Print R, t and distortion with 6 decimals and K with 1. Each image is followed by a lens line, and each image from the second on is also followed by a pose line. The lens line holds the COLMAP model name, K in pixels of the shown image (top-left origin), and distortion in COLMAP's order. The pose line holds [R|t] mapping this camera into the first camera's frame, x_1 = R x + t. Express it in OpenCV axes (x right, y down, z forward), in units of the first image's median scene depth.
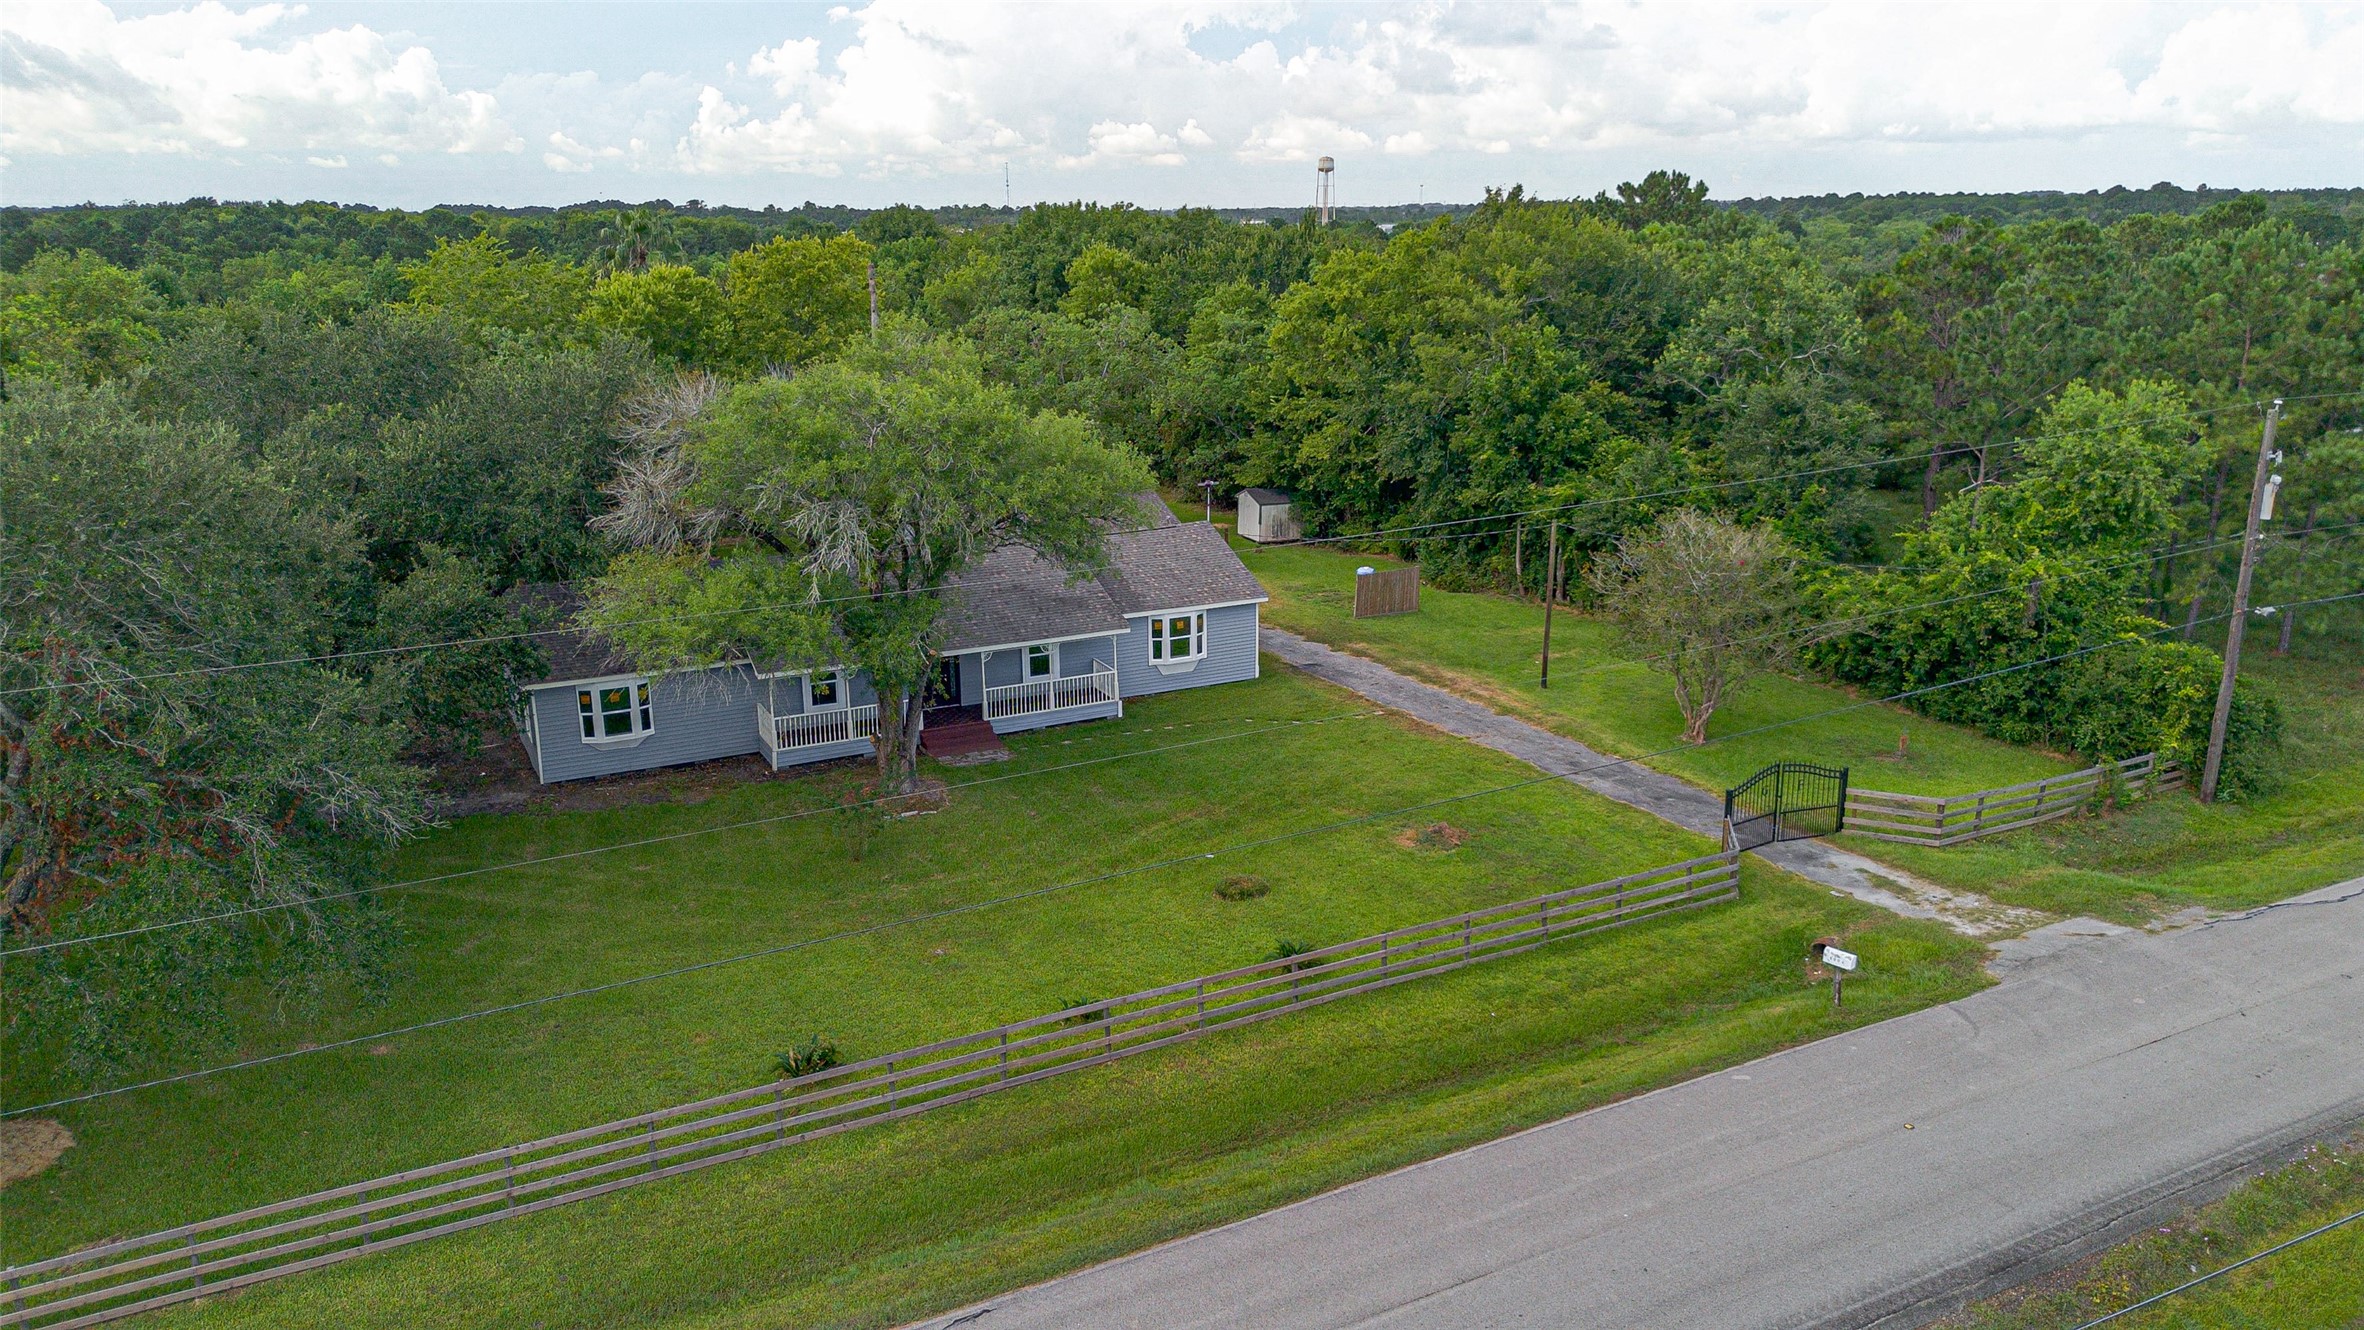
lens RADIAL K [[1671.1, 0, 1168.0], [0, 1671.1, 676.8], [0, 0, 1]] dist [0.065824, -0.058611]
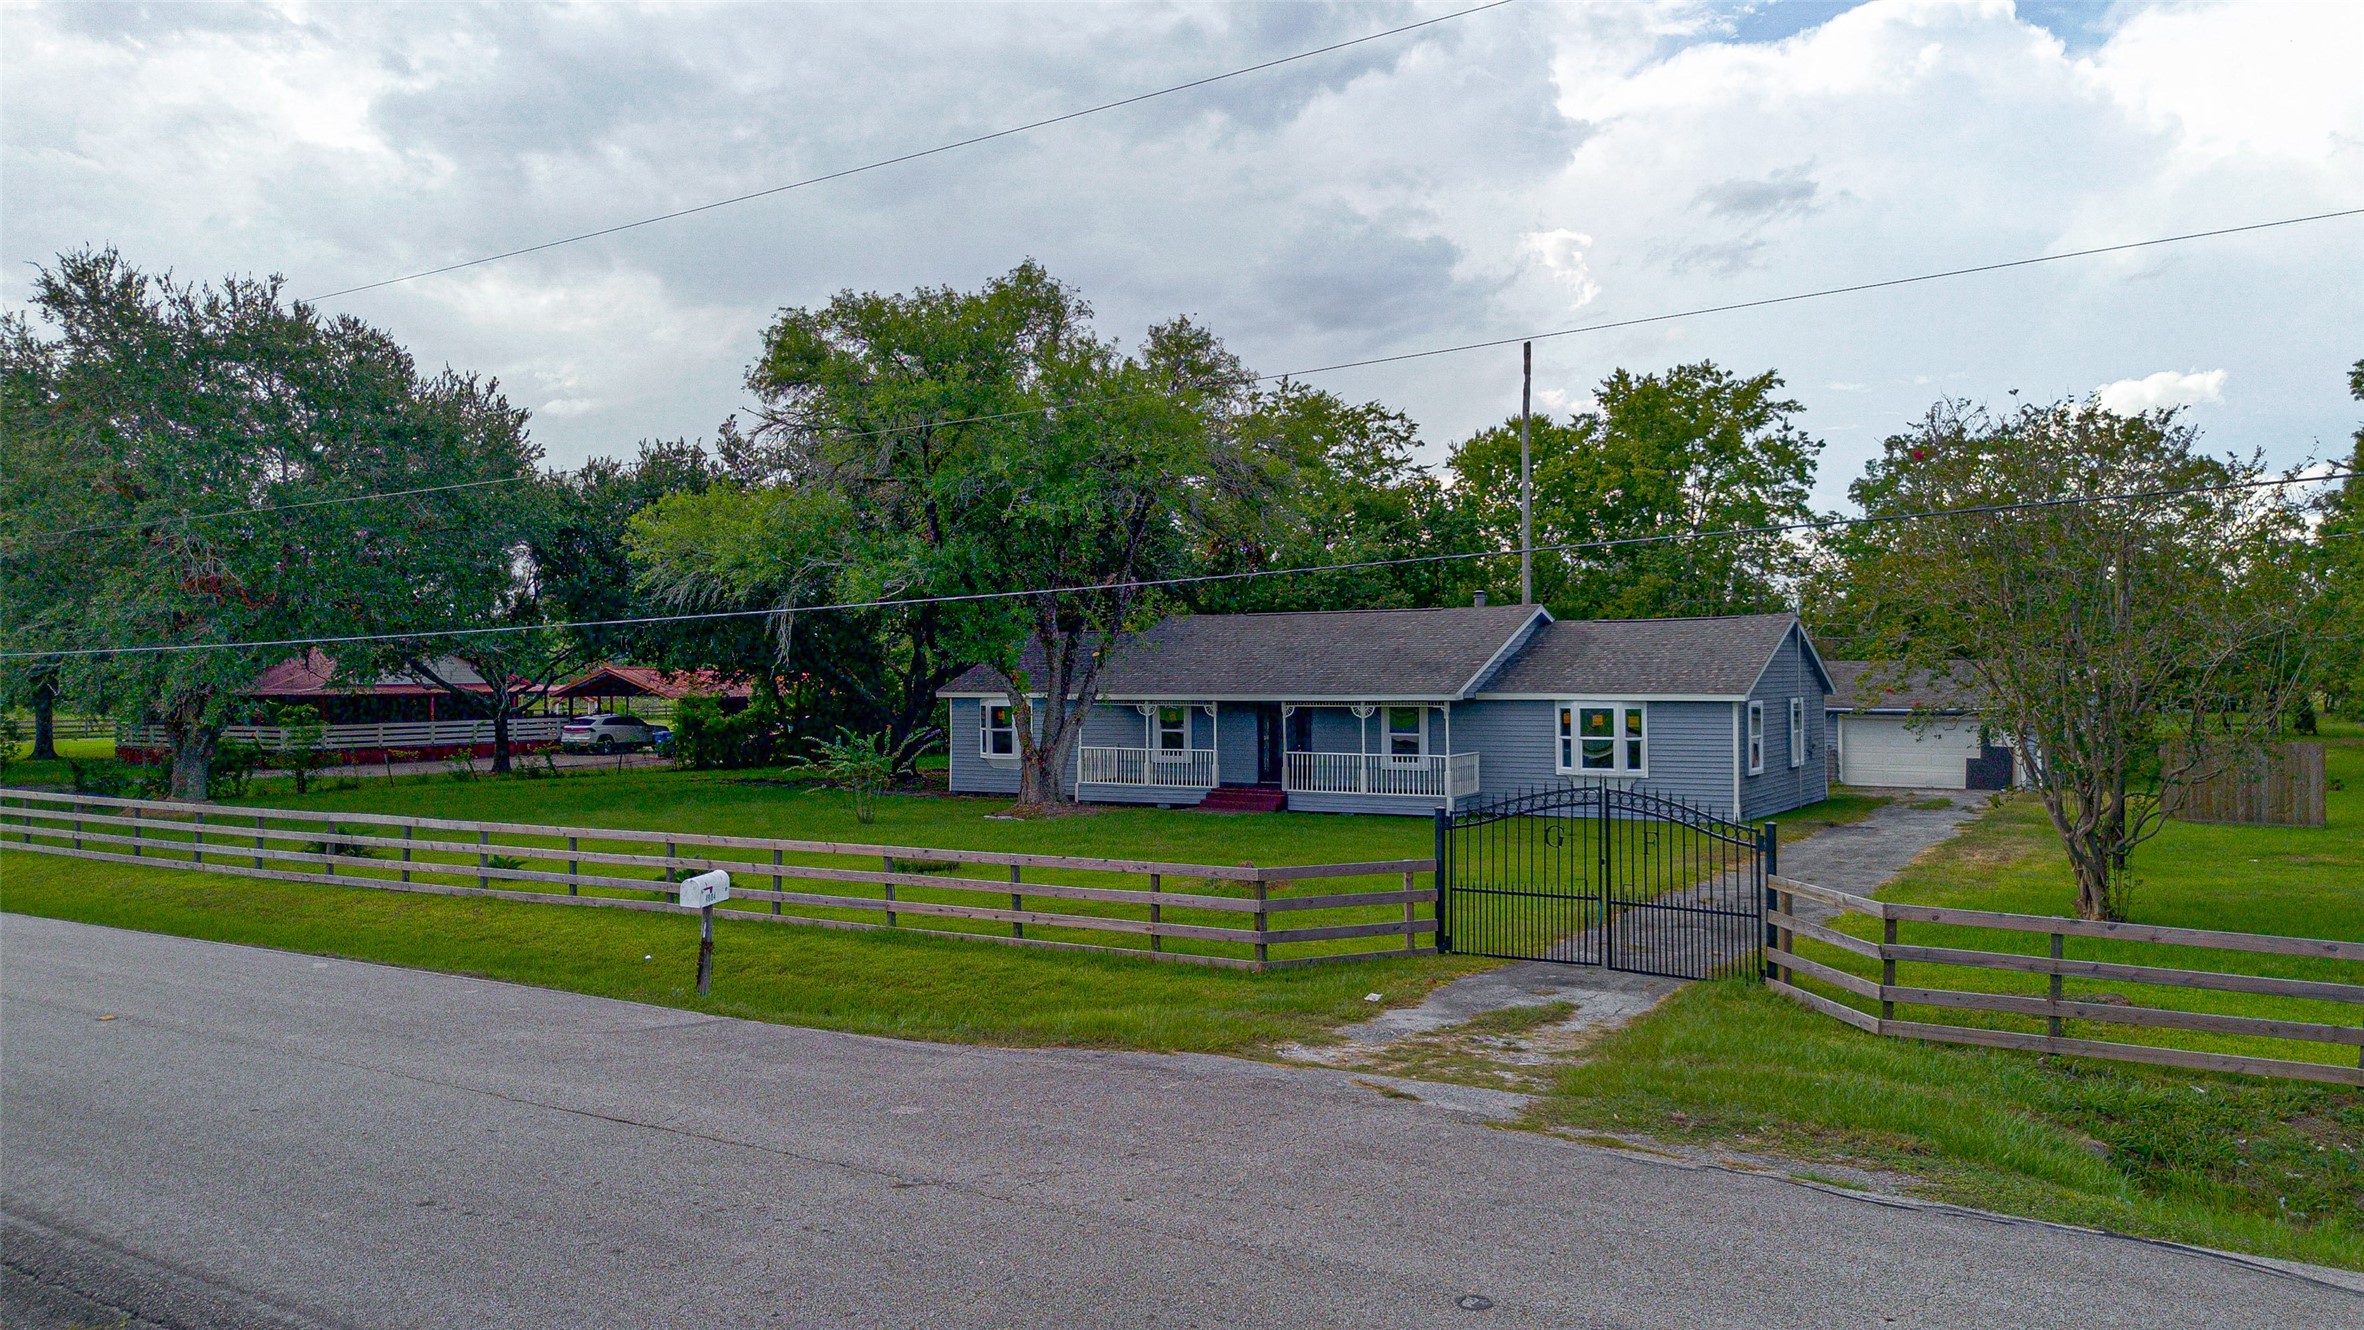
lens RADIAL K [[1671.1, 0, 1197.8], [0, 1671.1, 649.0], [0, 0, 1]] dist [0.065824, -0.058611]
pose [[0.505479, -0.011617, -0.862761, 0.647054], [-0.226099, 0.963186, -0.145437, 0.098378], [0.832689, 0.268584, 0.484244, 0.624532]]
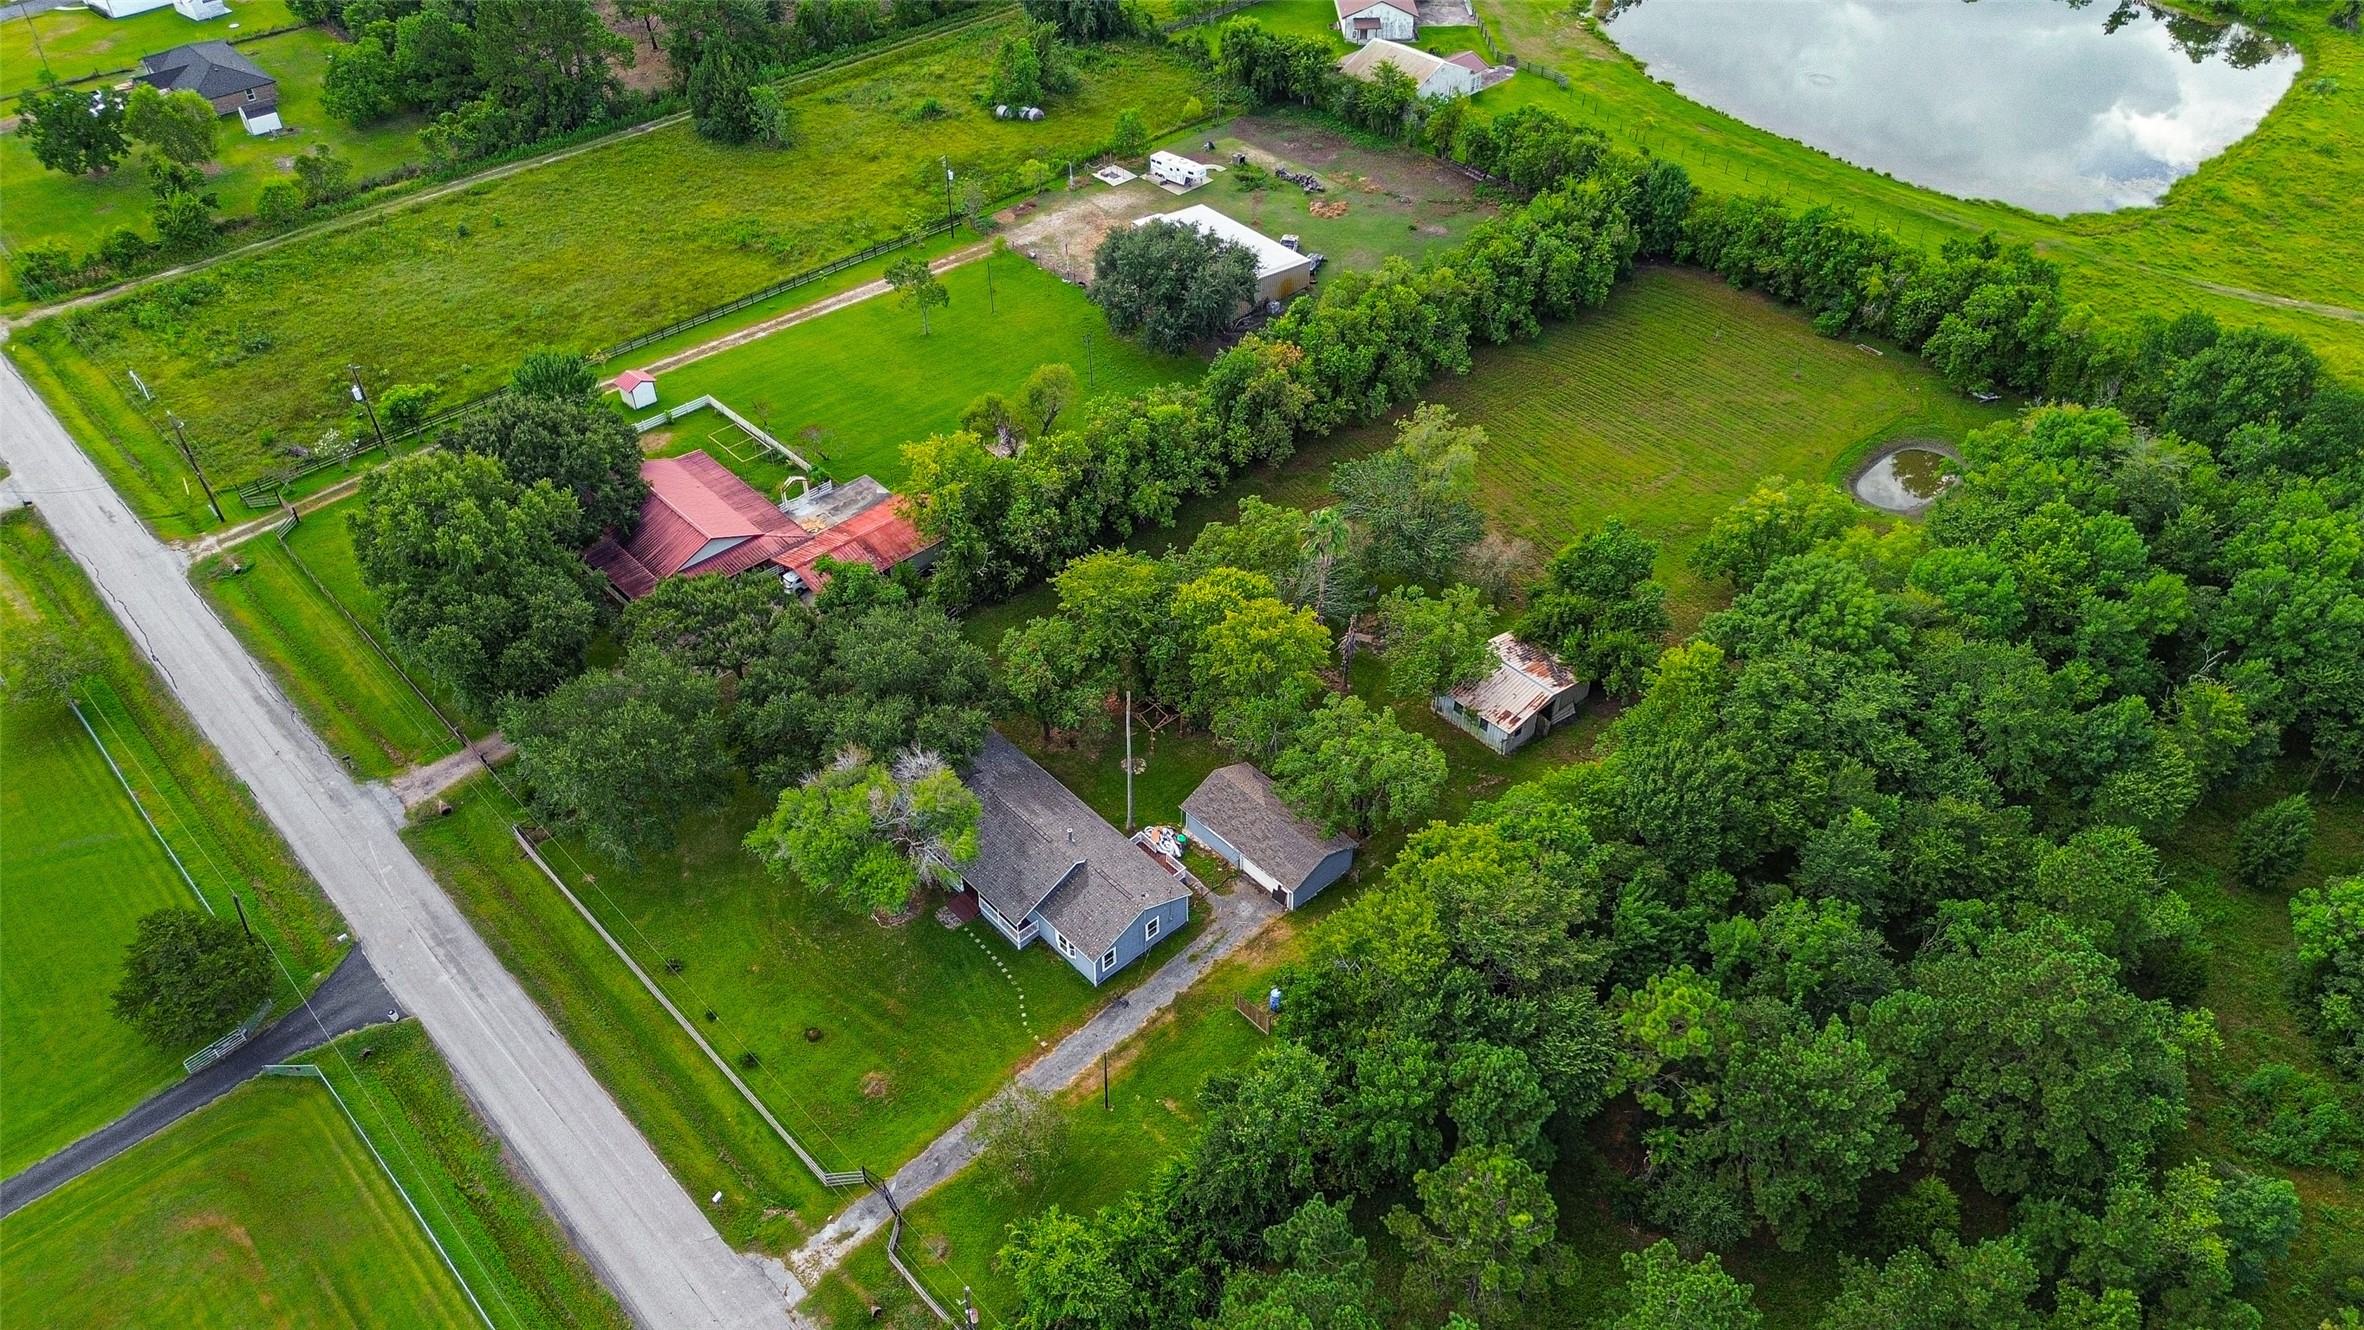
lens RADIAL K [[1671.1, 0, 1184.8], [0, 1671.1, 668.7], [0, 0, 1]] dist [0.065824, -0.058611]
pose [[0.275301, 0.637072, -0.719964, 1.605226], [-0.258279, 0.770383, 0.582925, -1.858598], [0.926014, 0.025472, 0.376630, 0.438435]]
